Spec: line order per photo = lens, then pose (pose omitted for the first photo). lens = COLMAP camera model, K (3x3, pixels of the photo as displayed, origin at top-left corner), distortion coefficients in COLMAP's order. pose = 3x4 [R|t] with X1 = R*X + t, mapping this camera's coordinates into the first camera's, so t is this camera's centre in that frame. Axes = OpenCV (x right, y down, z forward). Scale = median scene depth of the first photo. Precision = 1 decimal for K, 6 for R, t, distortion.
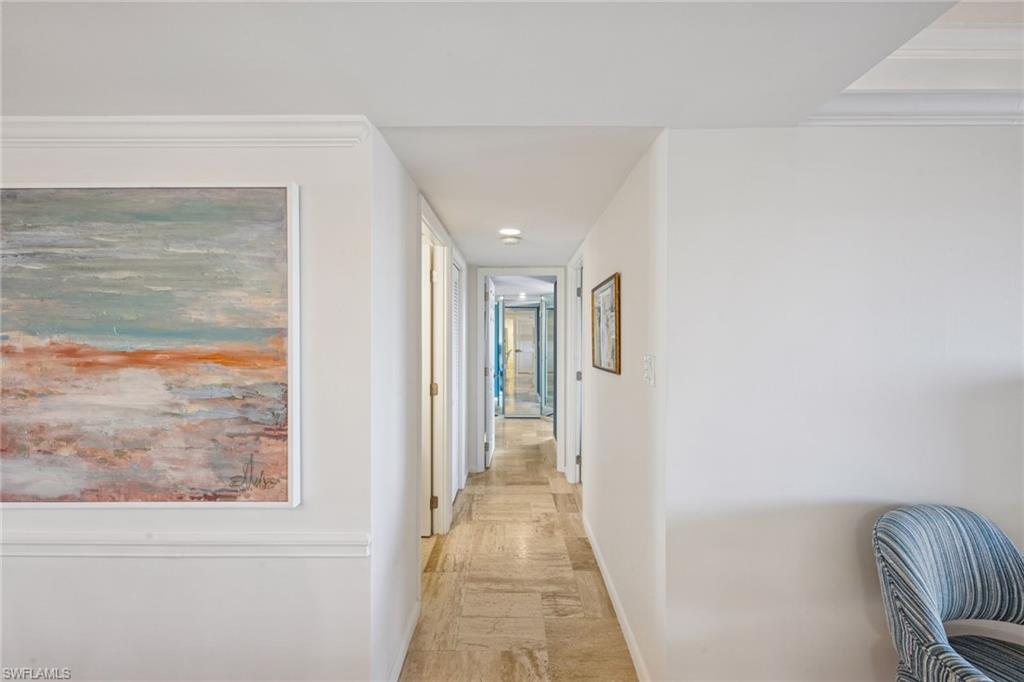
lens RADIAL K [[425.5, 0, 512.4], [0, 425.5, 344.1], [0, 0, 1]] dist [-0.002769, 0.000019]
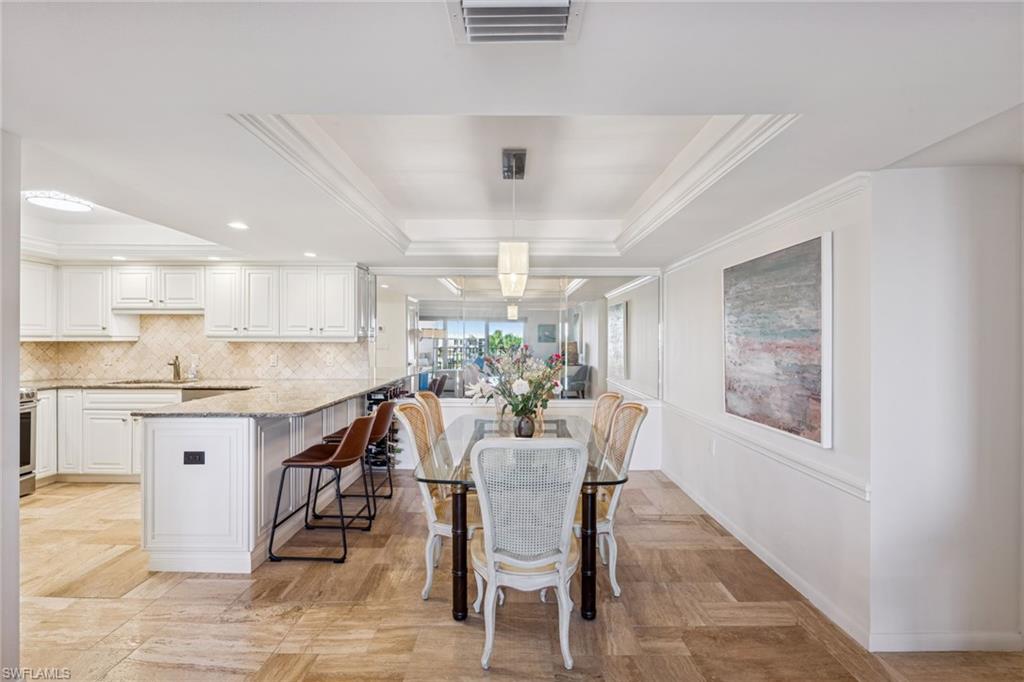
lens RADIAL K [[453.2, 0, 512.1], [0, 453.2, 343.2], [0, 0, 1]] dist [-0.001527, 0.000616]
pose [[0.001327, 0.006550, -0.999978, 1.079380], [-0.007457, 0.999951, 0.006540, 0.011364], [0.999971, 0.007448, 0.001376, -0.106720]]
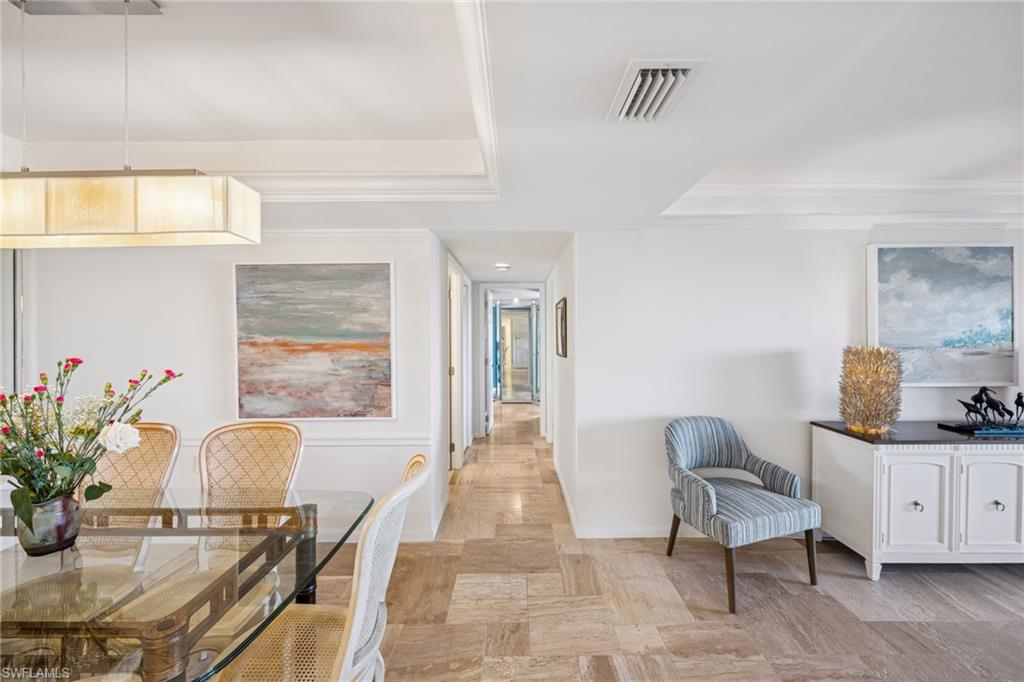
lens RADIAL K [[425.5, 0, 508.9], [0, 425.5, 345.2], [0, 0, 1]] dist [-0.002769, 0.000019]
pose [[0.999971, -0.005287, -0.005423, 0.051279], [0.005330, 0.999954, 0.008022, 0.011638], [0.005380, -0.008050, 0.999953, -1.039167]]
